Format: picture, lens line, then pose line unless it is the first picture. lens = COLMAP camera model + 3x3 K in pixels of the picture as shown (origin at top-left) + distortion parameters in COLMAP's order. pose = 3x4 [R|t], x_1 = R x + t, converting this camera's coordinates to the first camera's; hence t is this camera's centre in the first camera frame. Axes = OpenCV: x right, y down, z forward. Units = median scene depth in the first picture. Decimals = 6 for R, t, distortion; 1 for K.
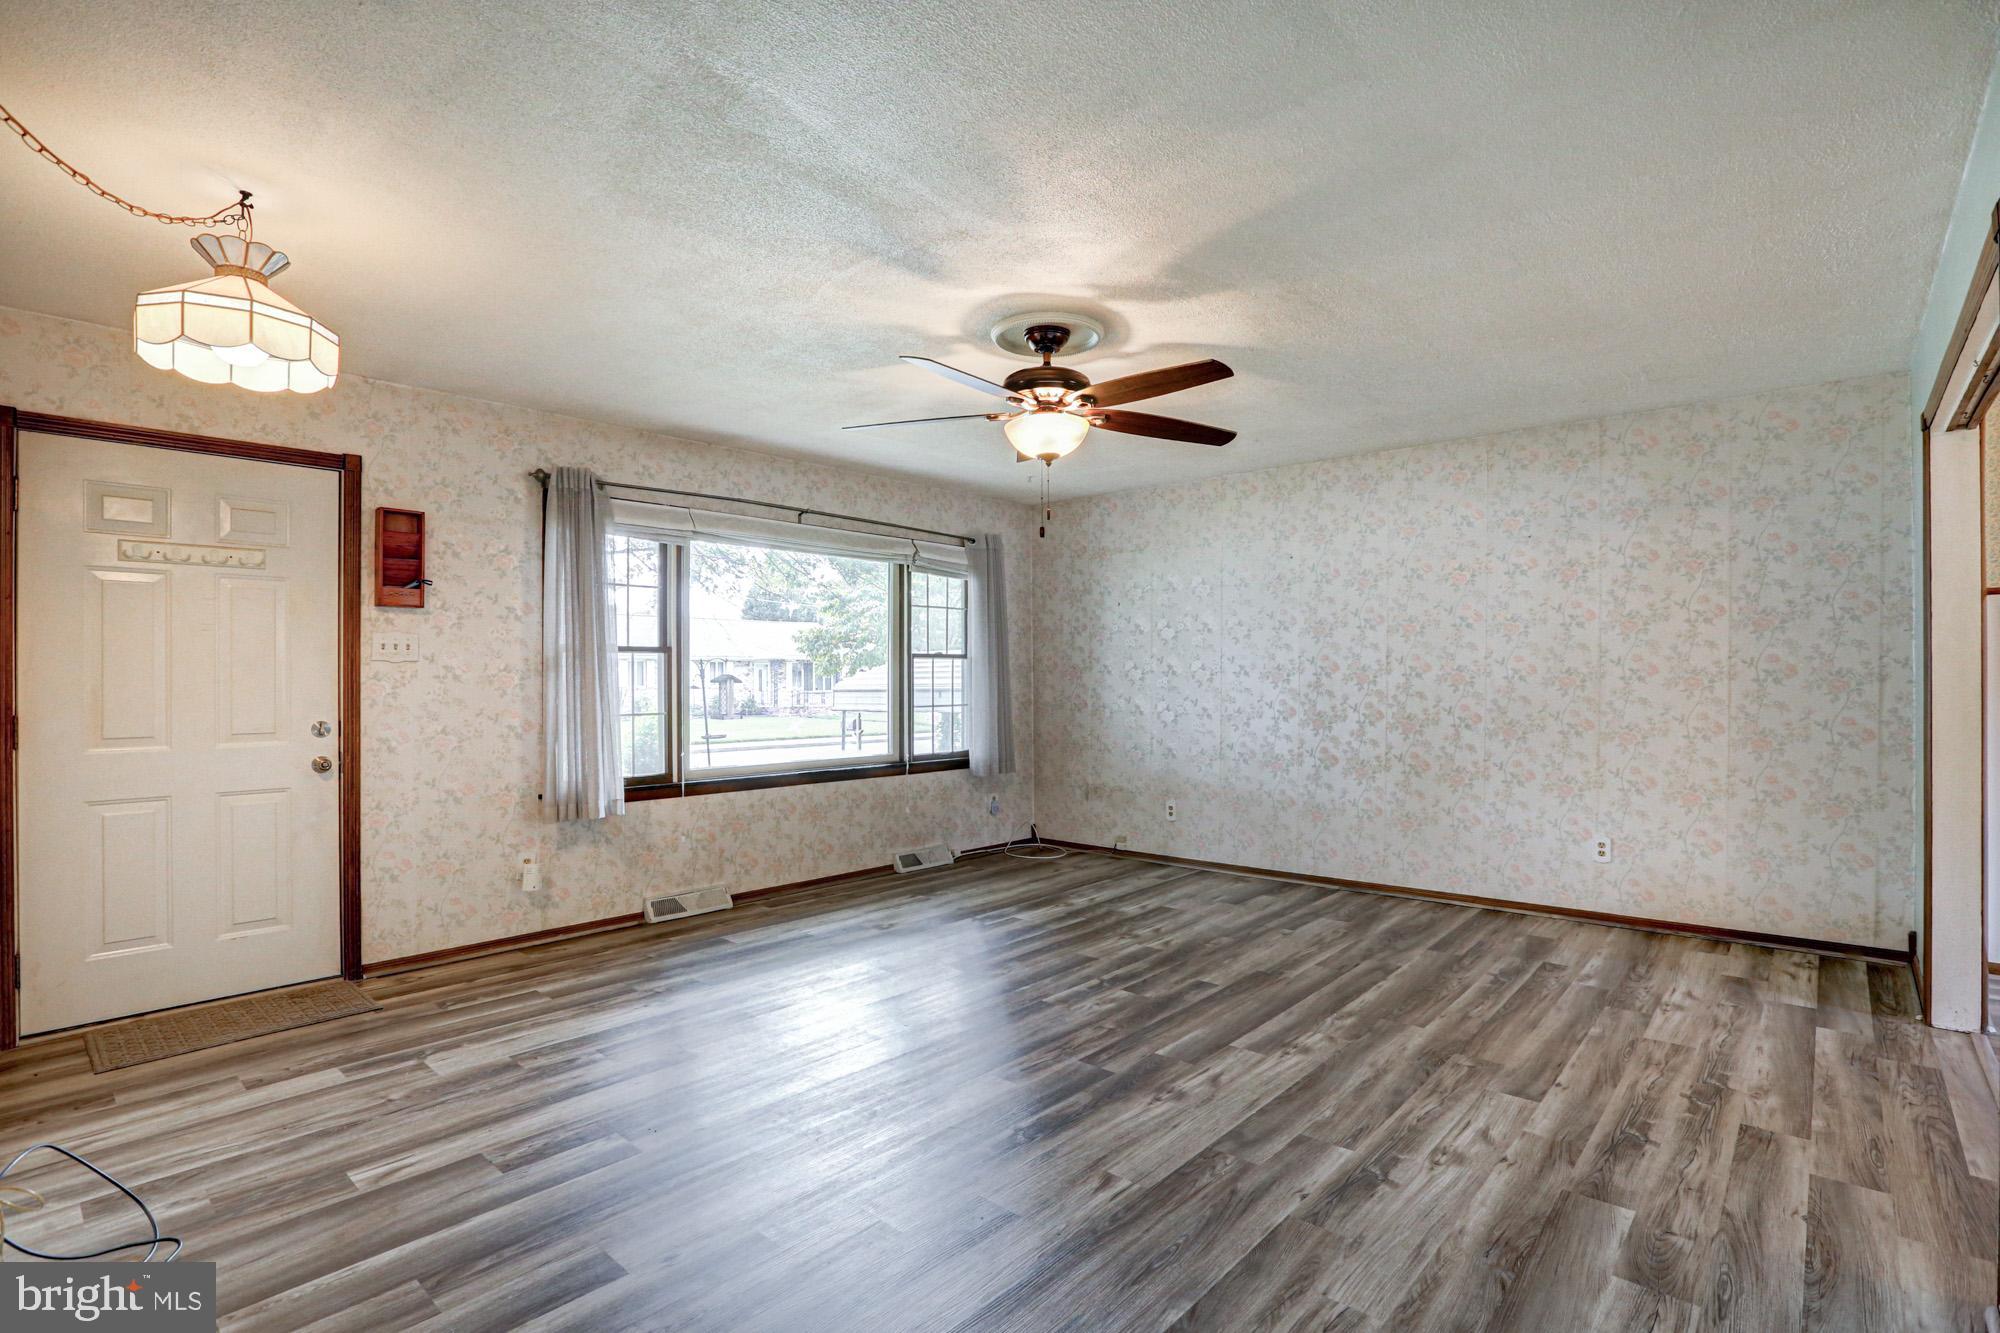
lens RADIAL K [[910.6, 0, 994.8], [0, 910.6, 675.4], [0, 0, 1]] dist [-0.031308, 0.010180]
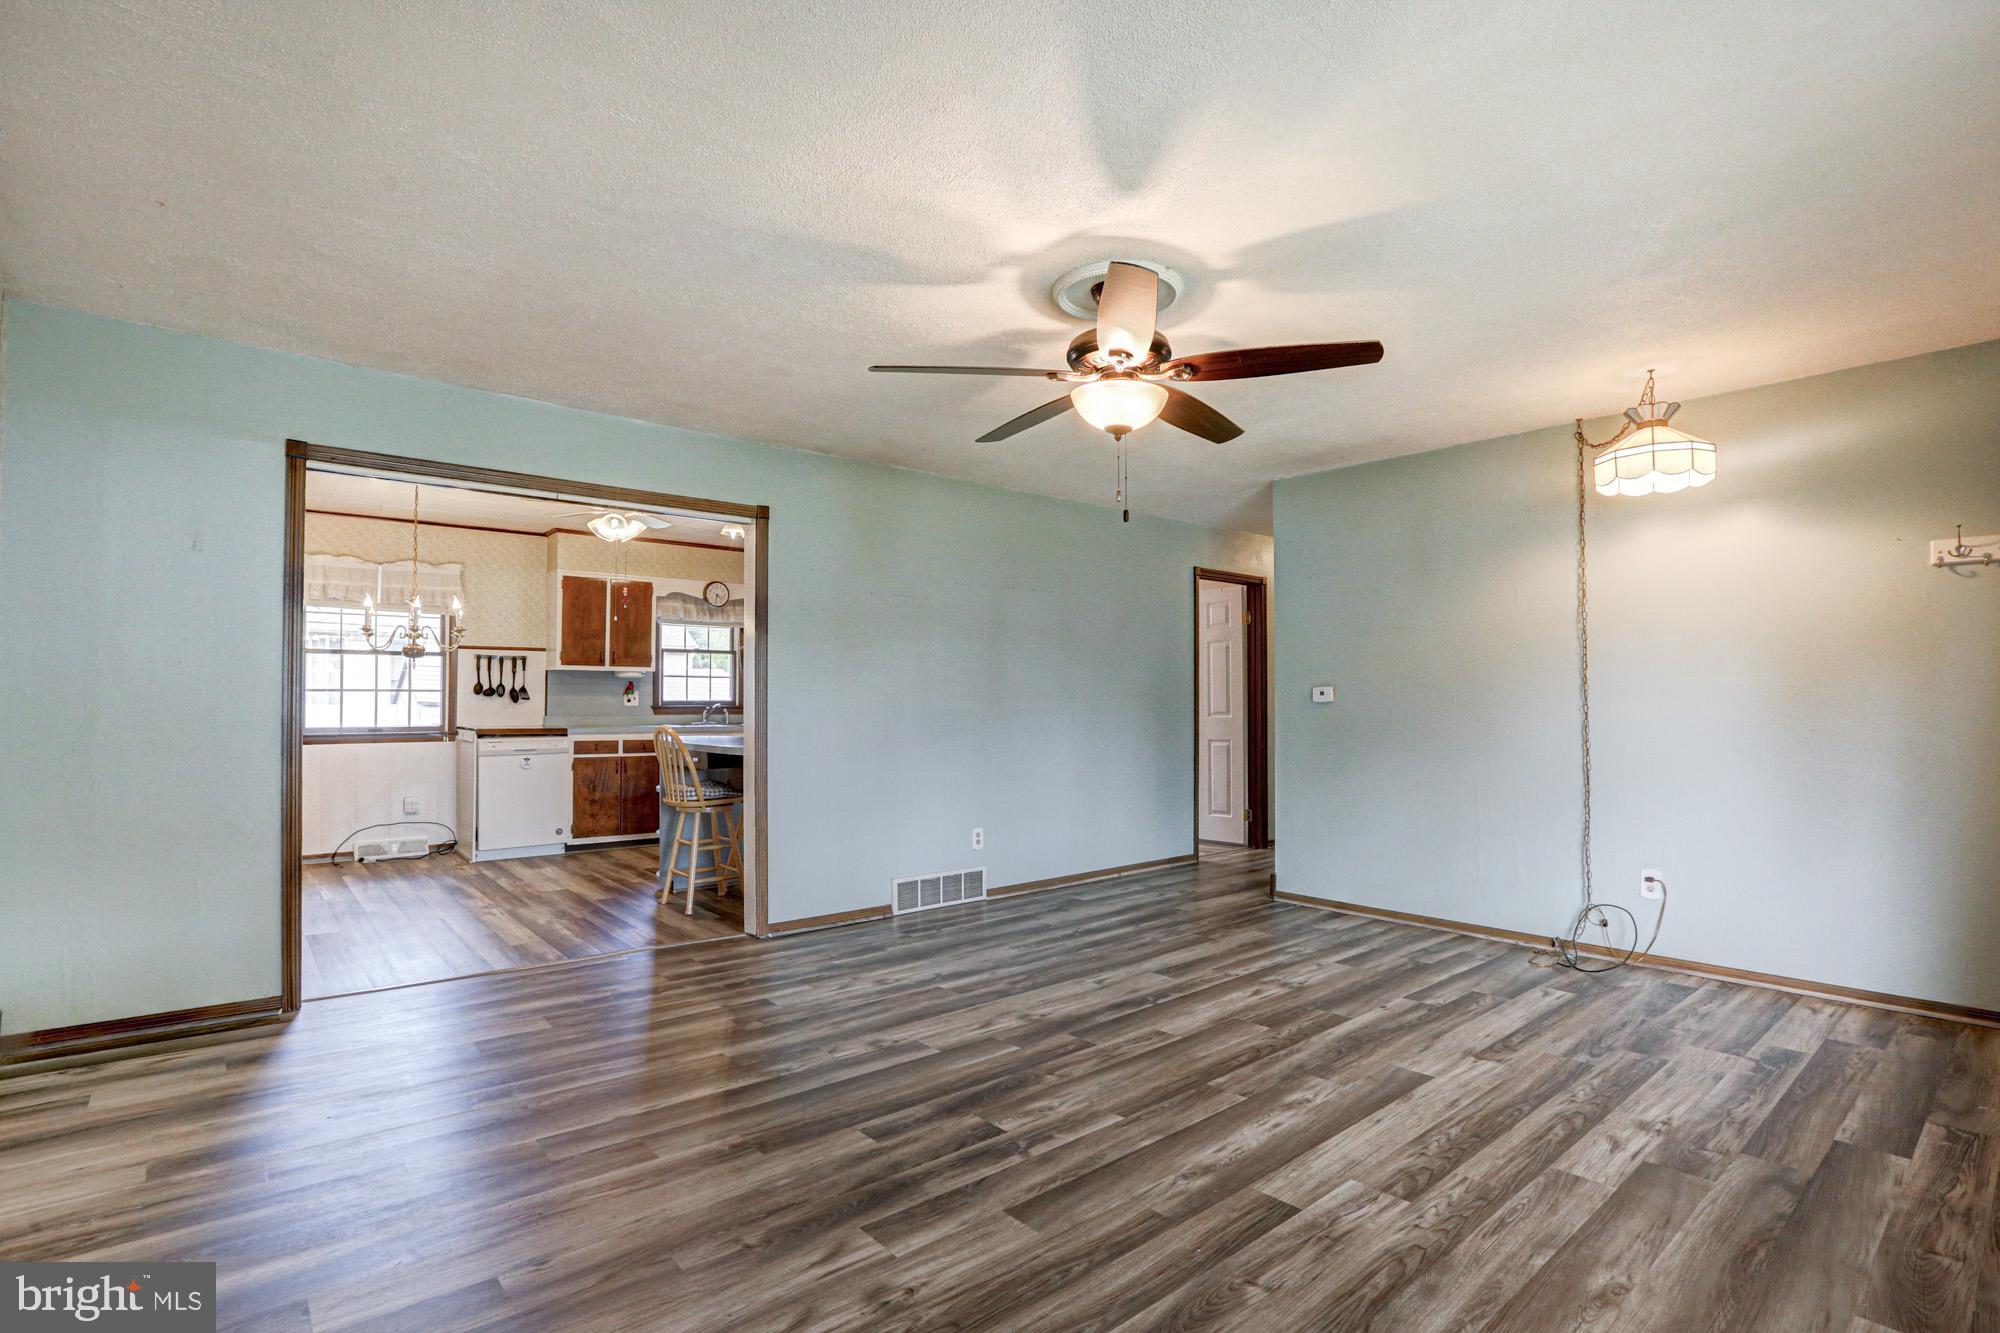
lens RADIAL K [[910.6, 0, 994.8], [0, 910.6, 675.4], [0, 0, 1]] dist [-0.031308, 0.010180]
pose [[-0.990815, 0.005753, 0.135103, 0.060362], [0.001396, 0.999477, -0.032320, 0.024465], [-0.135219, -0.031834, -0.990304, 1.930638]]
